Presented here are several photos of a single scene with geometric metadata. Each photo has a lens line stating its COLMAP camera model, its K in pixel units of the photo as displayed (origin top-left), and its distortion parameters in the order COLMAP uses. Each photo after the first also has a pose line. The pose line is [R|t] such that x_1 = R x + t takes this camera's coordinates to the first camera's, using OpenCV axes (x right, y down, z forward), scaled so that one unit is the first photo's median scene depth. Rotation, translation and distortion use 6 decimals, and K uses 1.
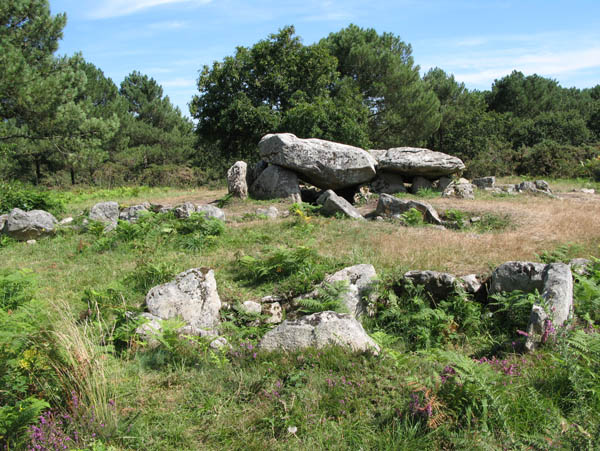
lens RADIAL K [[613.2, 0, 300.7], [0, 613.2, 226.2], [0, 0, 1]] dist [-0.095028, 0.000000]
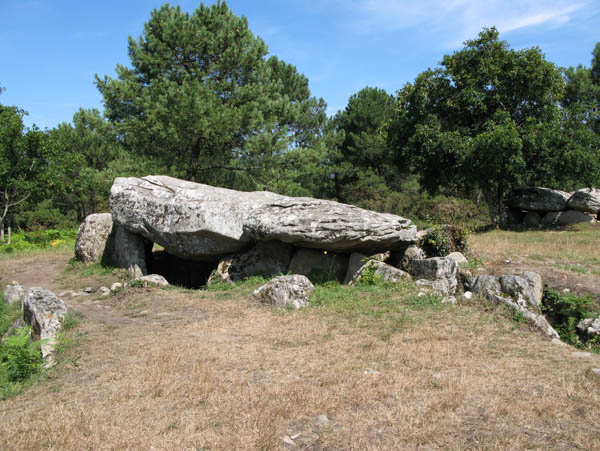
lens RADIAL K [[613.2, 0, 299.7], [0, 613.2, 225.1], [0, 0, 1]] dist [-0.095028, 0.000000]
pose [[0.820488, 0.041978, -0.570121, 0.537967], [-0.068409, 0.997344, -0.025016, -0.093773], [0.567557, 0.059526, 0.821180, 0.553222]]
